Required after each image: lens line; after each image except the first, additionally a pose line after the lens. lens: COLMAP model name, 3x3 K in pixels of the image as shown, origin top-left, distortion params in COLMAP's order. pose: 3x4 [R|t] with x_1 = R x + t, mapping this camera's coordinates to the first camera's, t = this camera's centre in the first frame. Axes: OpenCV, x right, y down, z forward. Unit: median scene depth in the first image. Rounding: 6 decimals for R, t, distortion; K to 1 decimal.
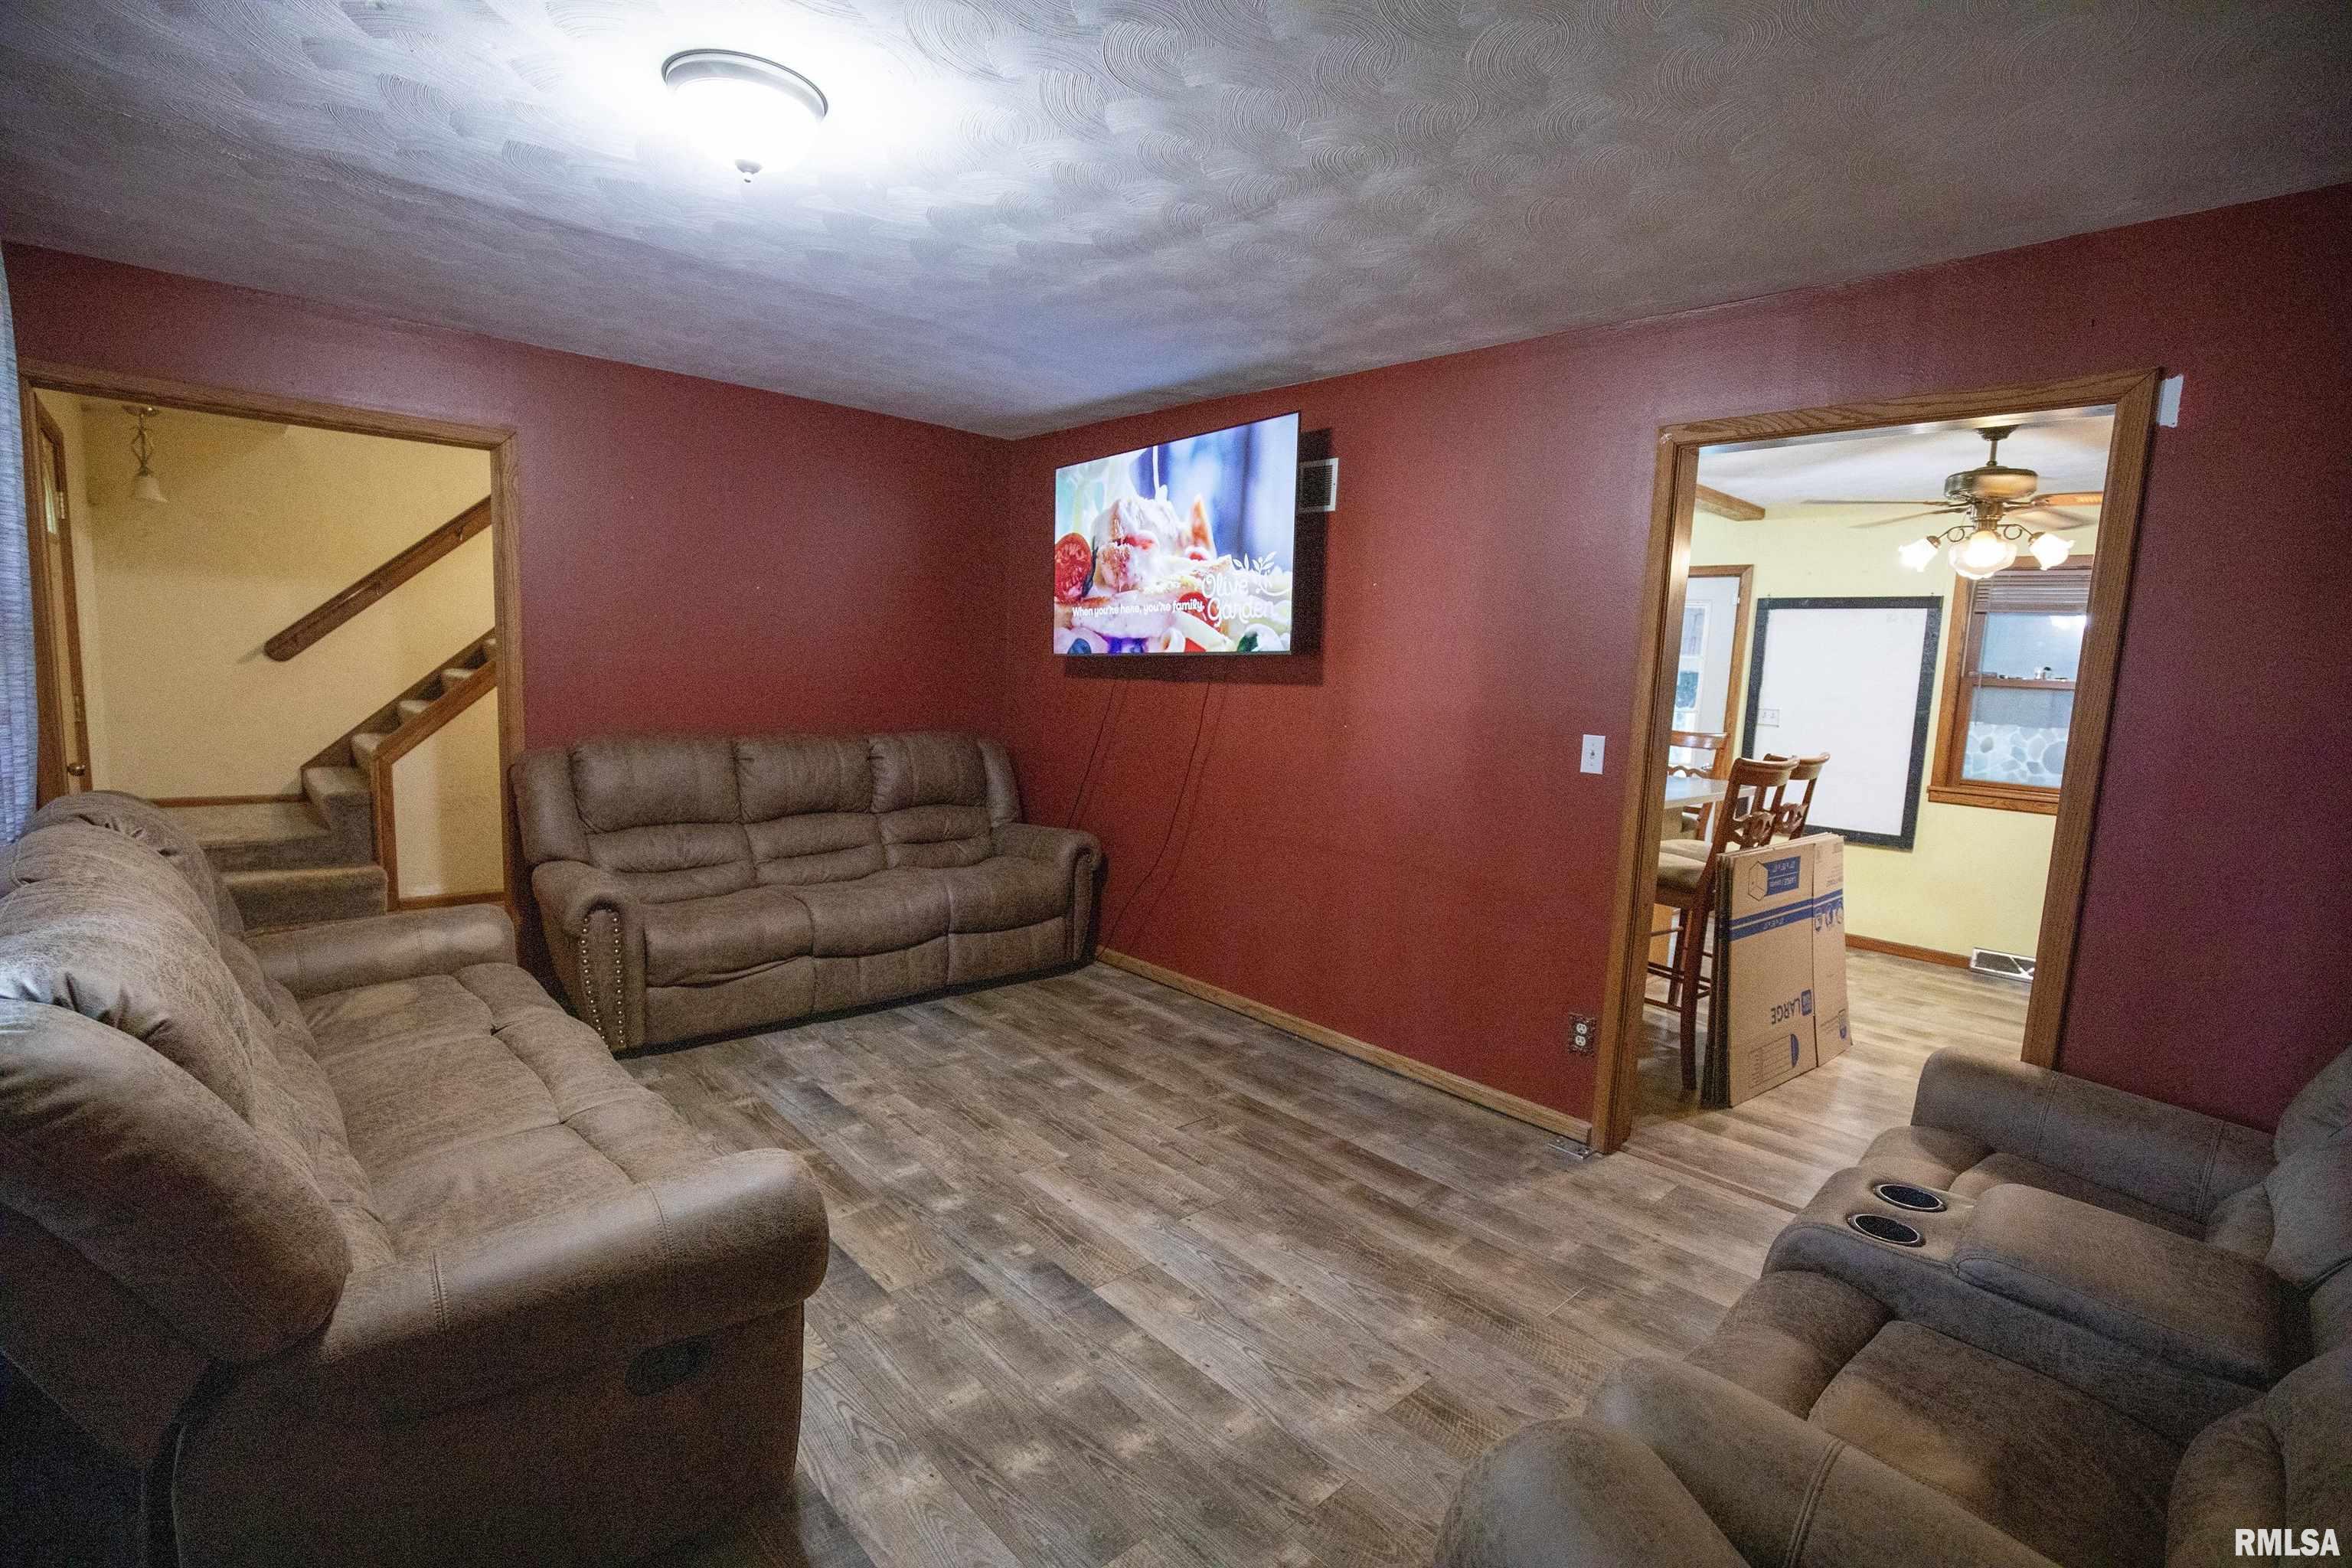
lens RADIAL K [[1065.8, 0, 1184.5], [0, 1065.8, 793.0], [0, 0, 1]] dist [-0.039056, 0.007687]
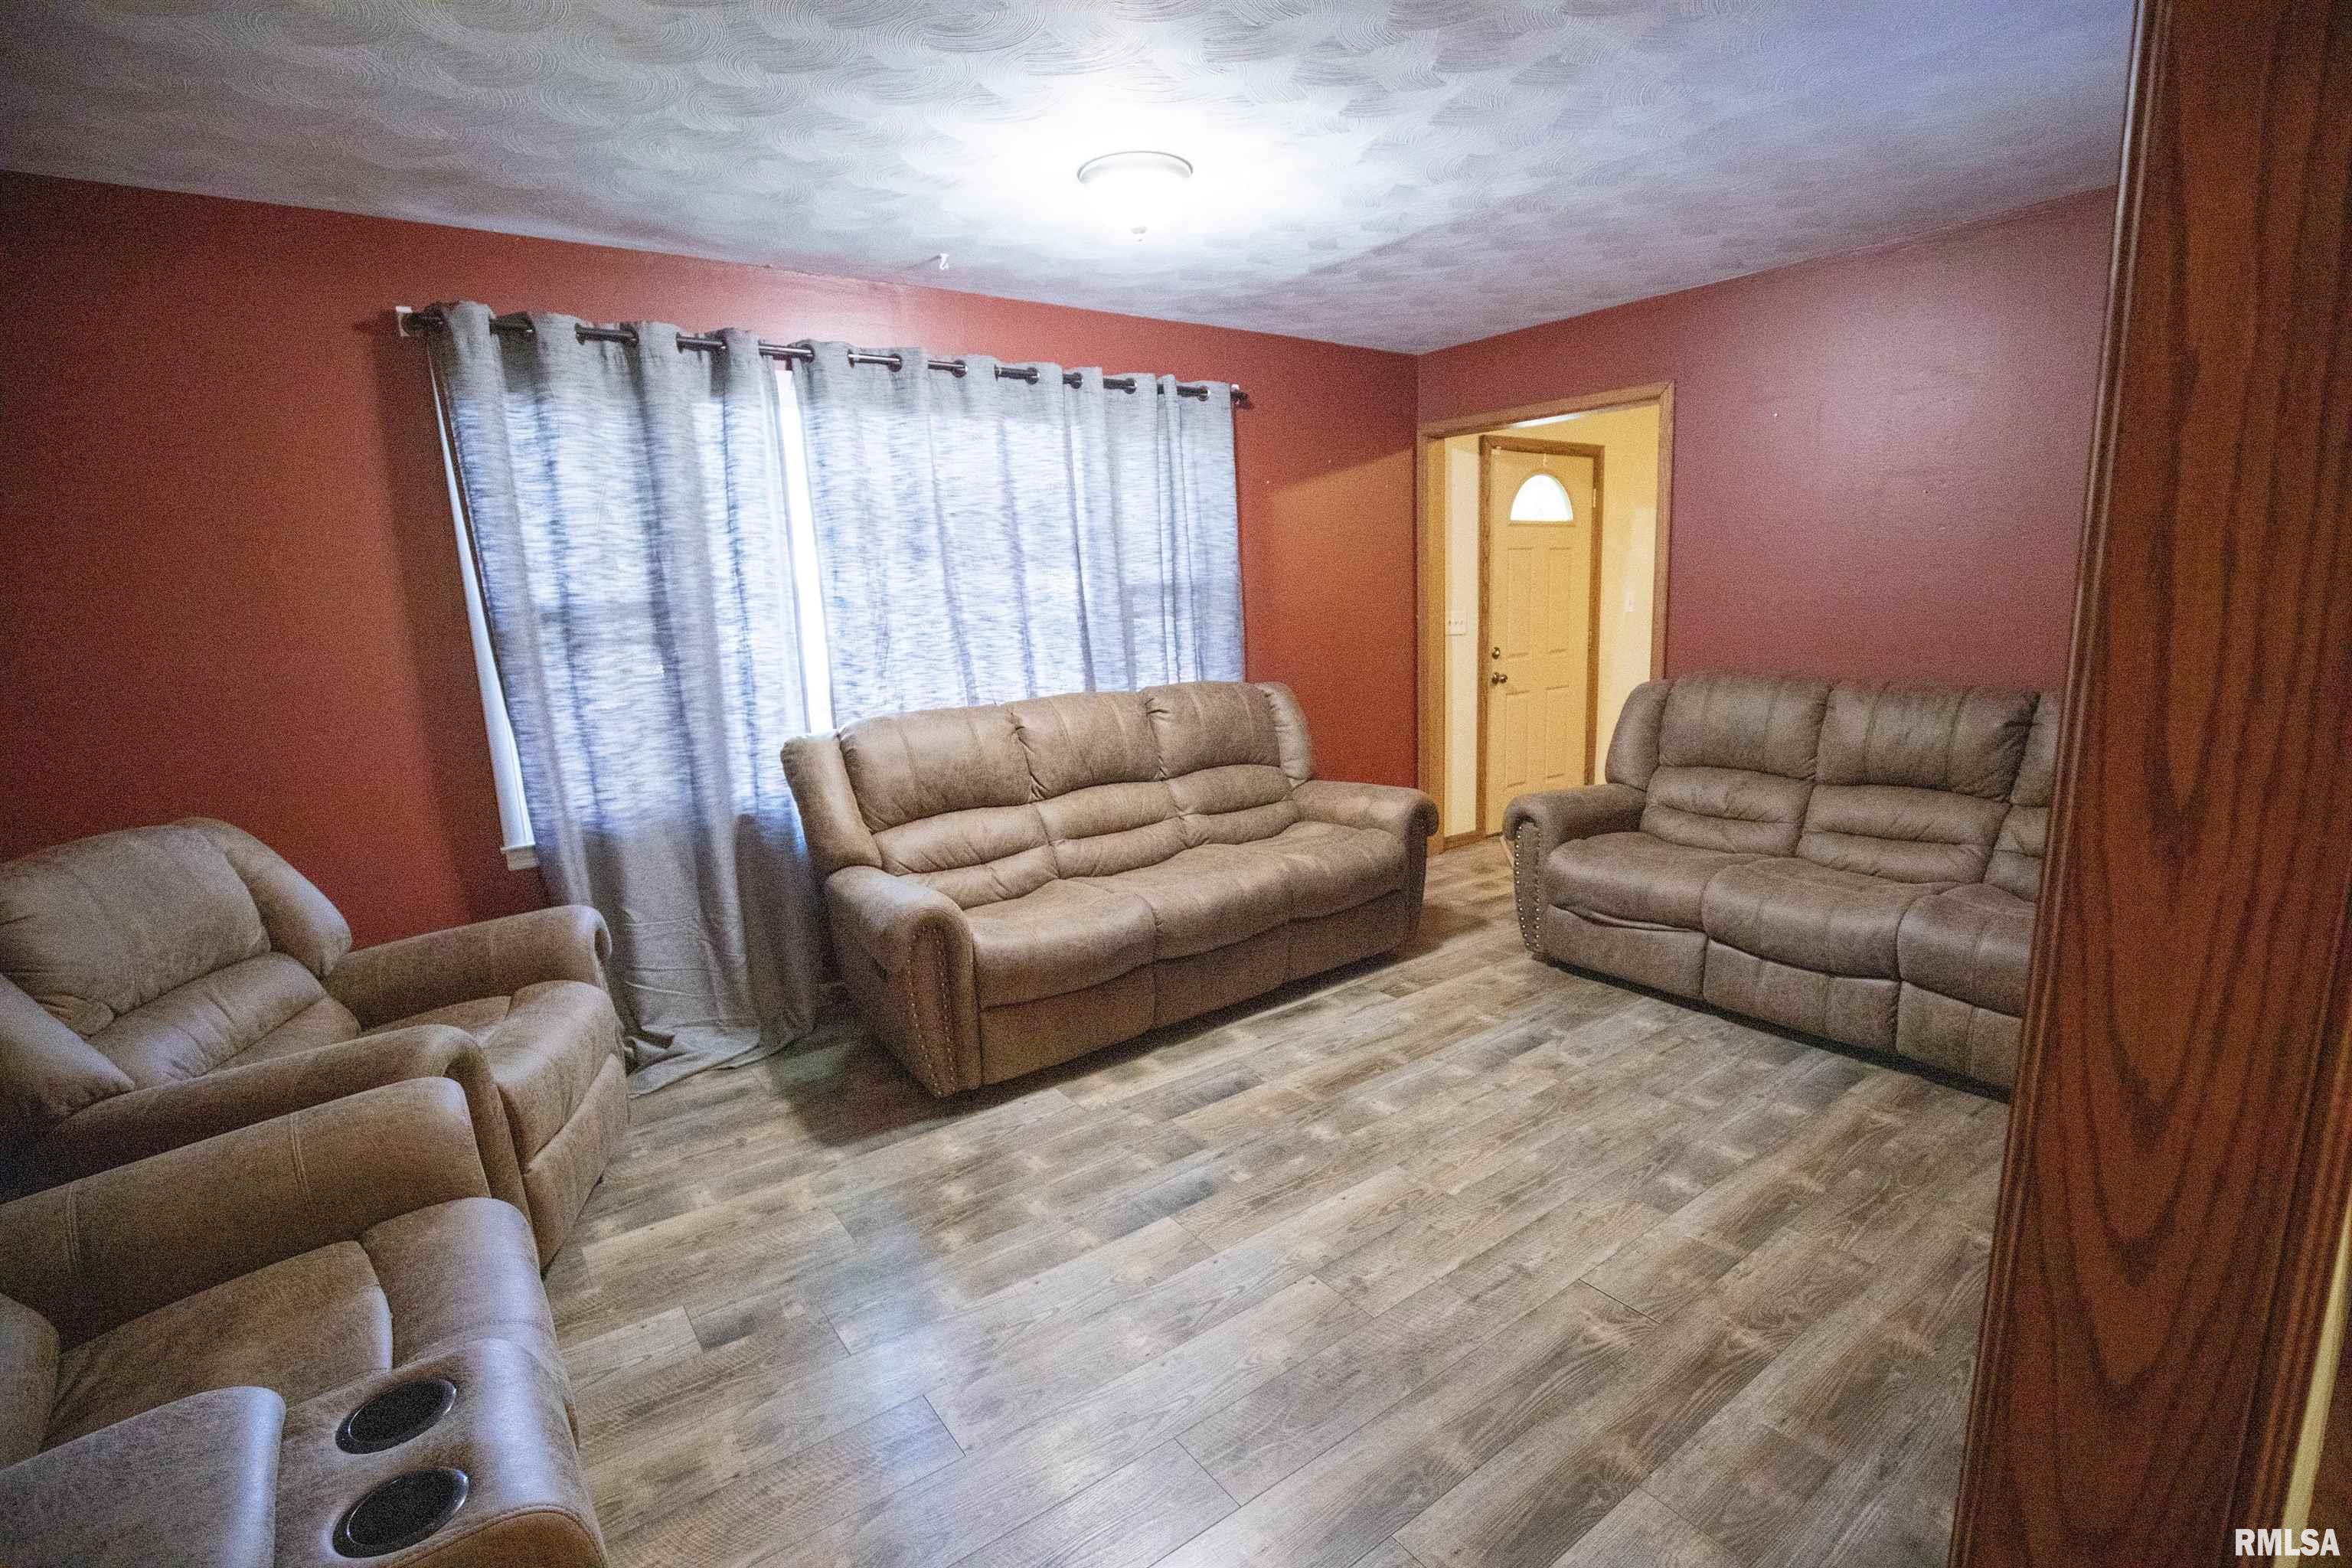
lens RADIAL K [[1065.8, 0, 1184.5], [0, 1065.8, 793.0], [0, 0, 1]] dist [-0.039056, 0.007687]
pose [[-0.106915, 0.146409, -0.983429, 0.602420], [-0.092054, 0.983393, 0.156411, -0.063260], [0.989998, 0.107251, -0.091662, 0.753518]]
